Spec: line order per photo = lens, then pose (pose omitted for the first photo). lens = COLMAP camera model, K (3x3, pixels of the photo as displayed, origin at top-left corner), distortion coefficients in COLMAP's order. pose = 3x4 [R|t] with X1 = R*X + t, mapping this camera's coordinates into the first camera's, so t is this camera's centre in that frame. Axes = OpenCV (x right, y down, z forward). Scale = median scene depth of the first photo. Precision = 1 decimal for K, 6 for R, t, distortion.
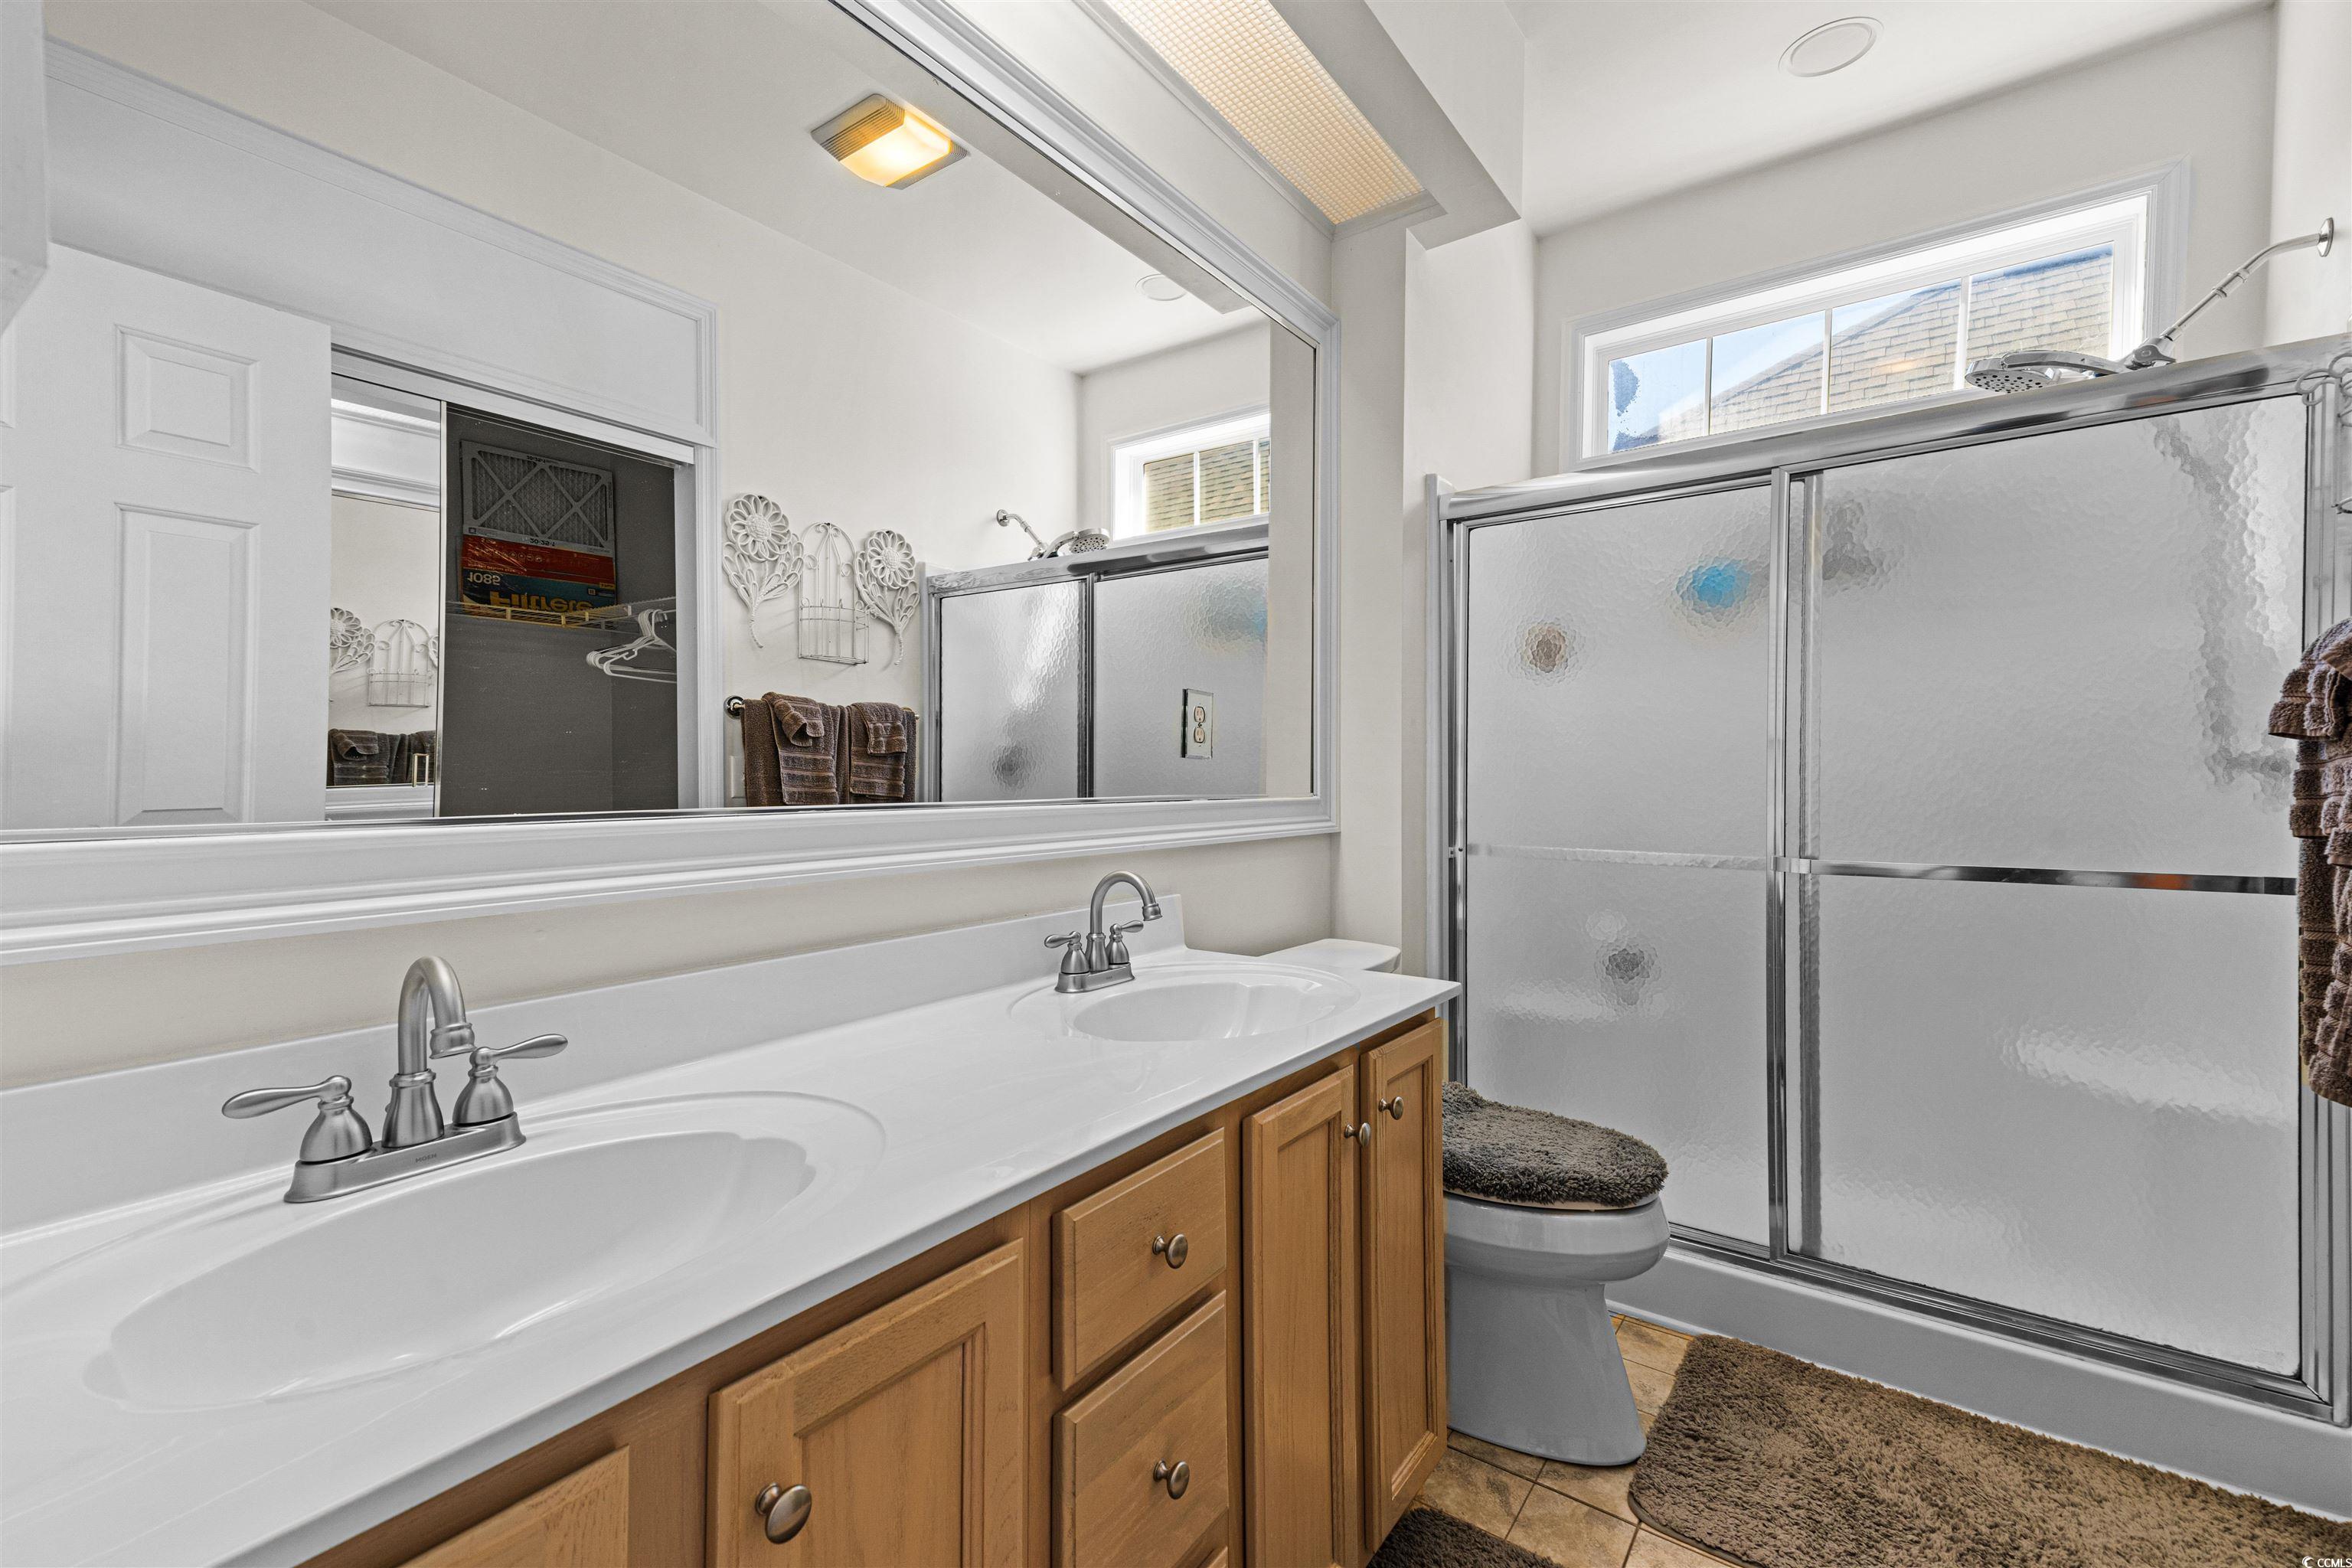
lens RADIAL K [[1017.8, 0, 1174.4], [0, 1017.8, 787.6], [0, 0, 1]] dist [0.021468, 0.000072]
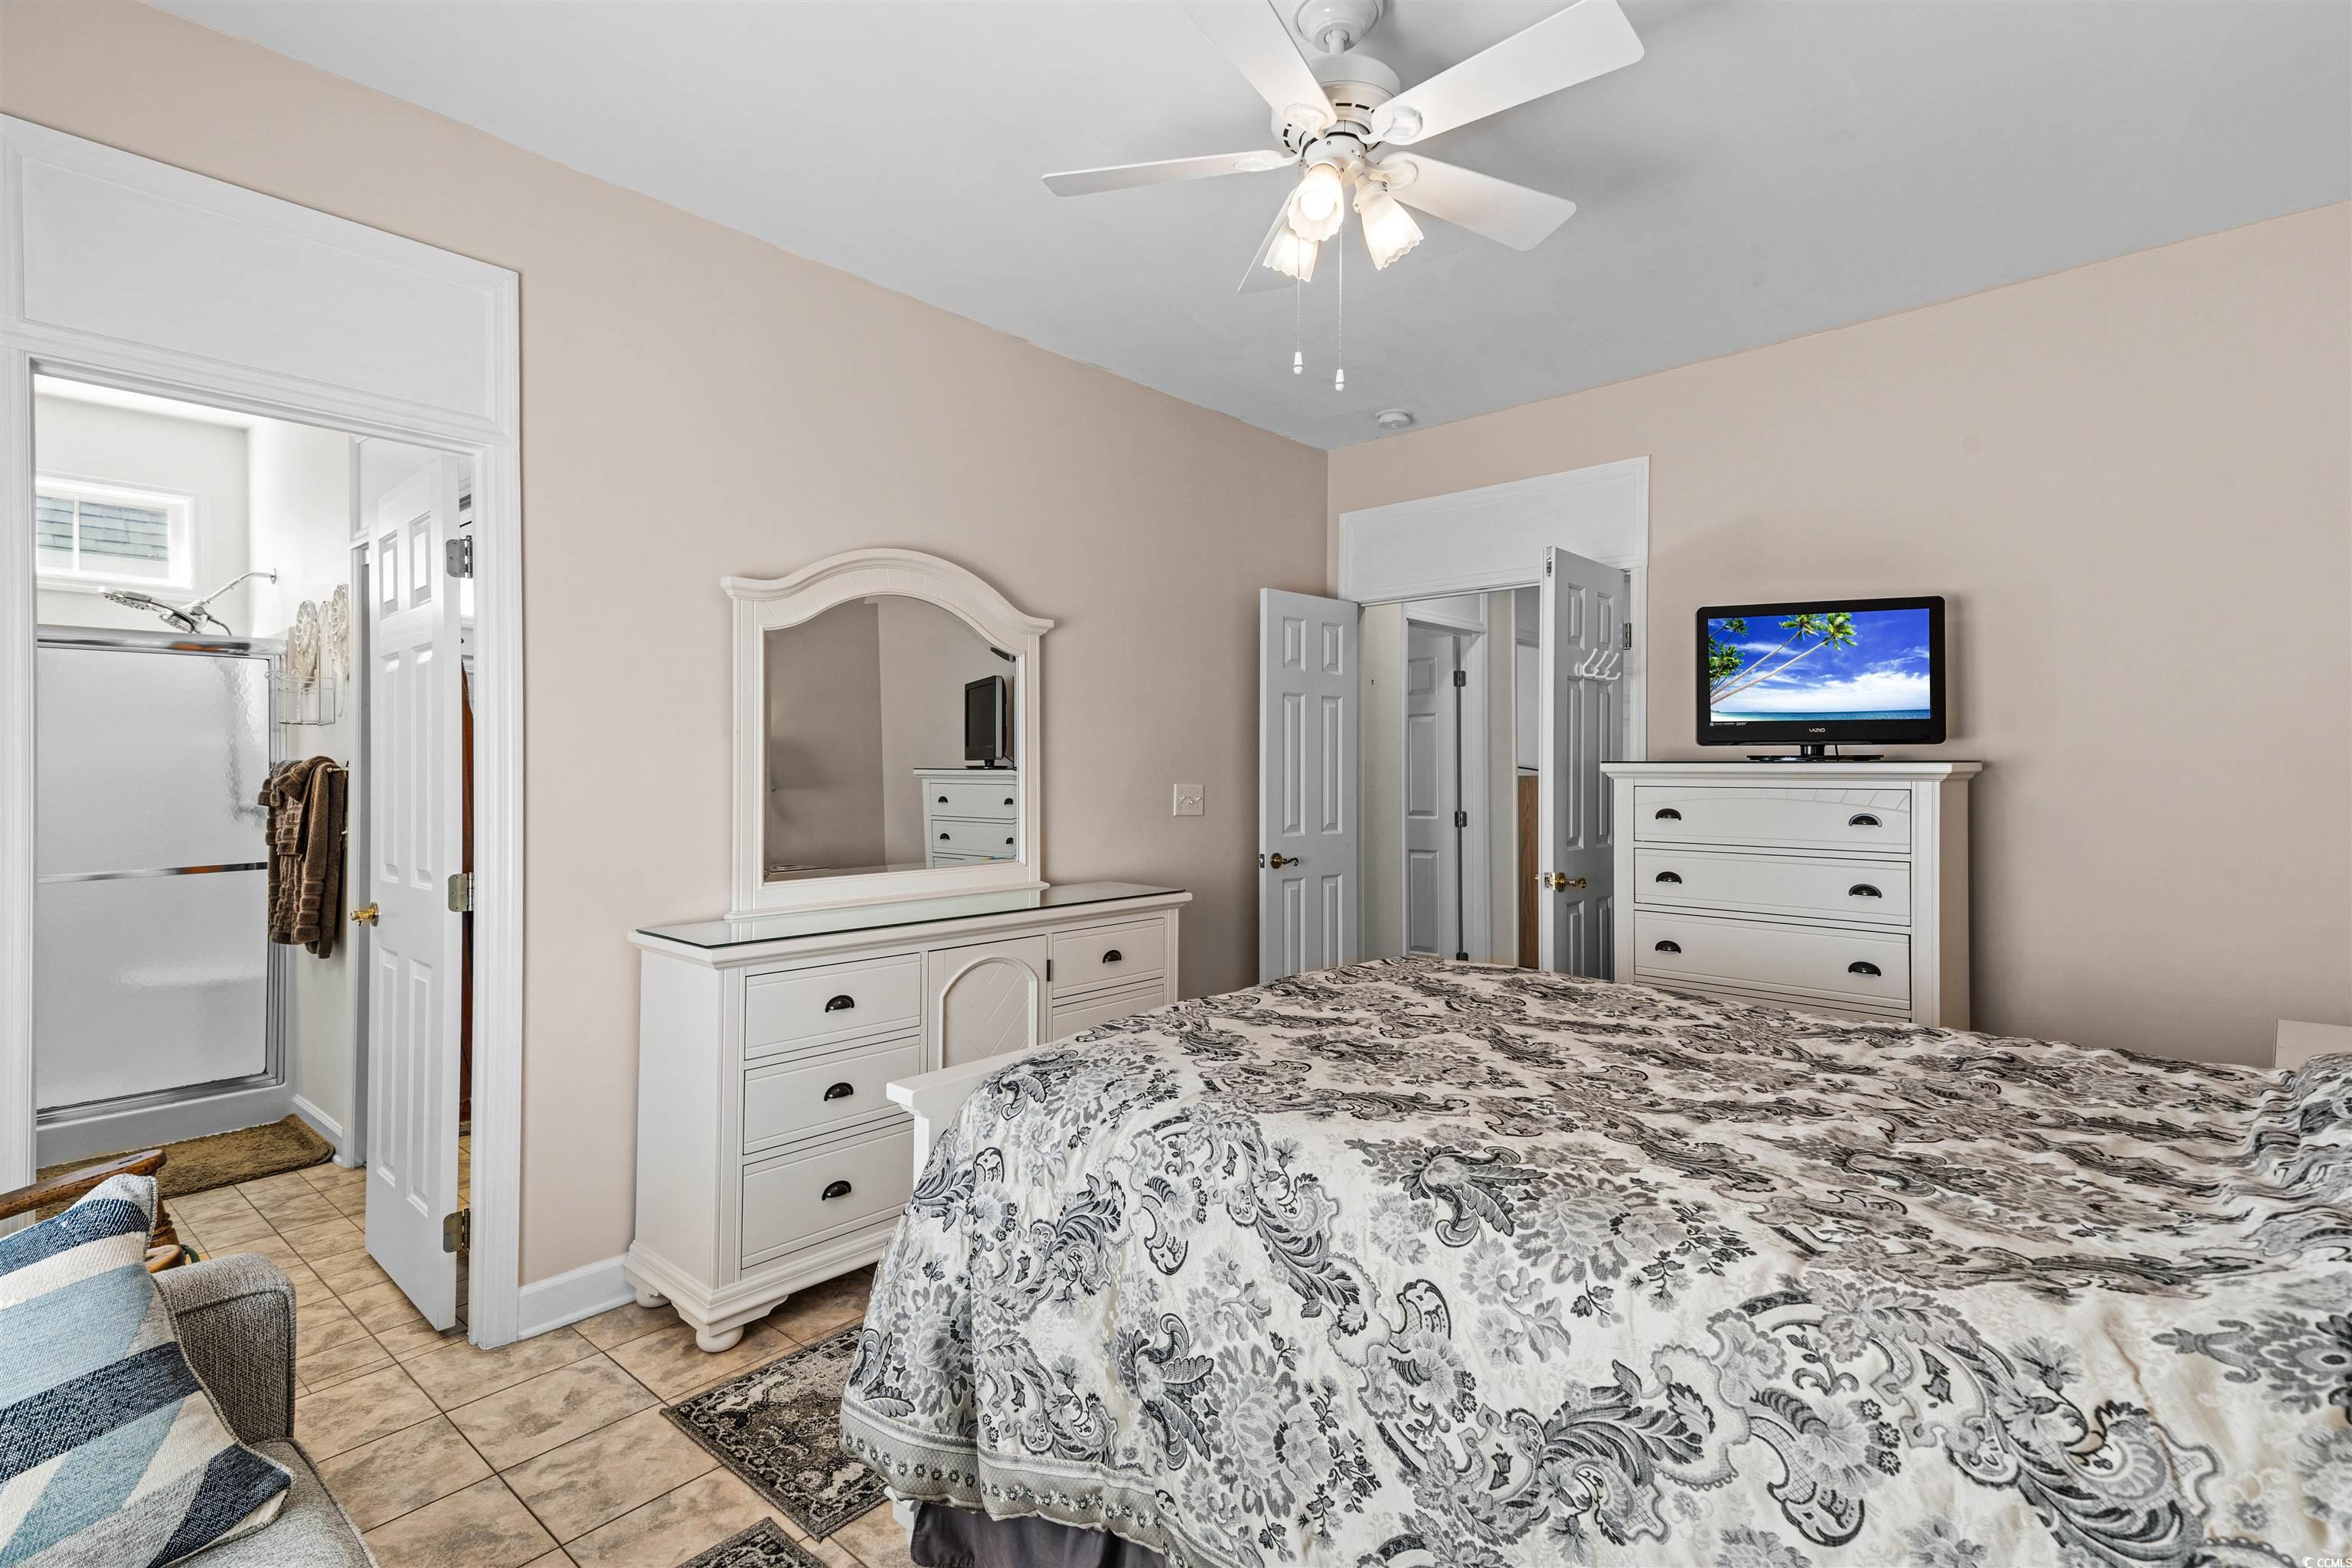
lens RADIAL K [[1185.9, 0, 1158.1], [0, 1185.9, 731.9], [0, 0, 1]] dist [0.046585, -0.000501]
pose [[0.109977, 0.015467, 0.993814, -1.485832], [0.019261, 0.999658, -0.017689, -0.123411], [-0.993748, 0.021087, 0.109641, -1.351073]]
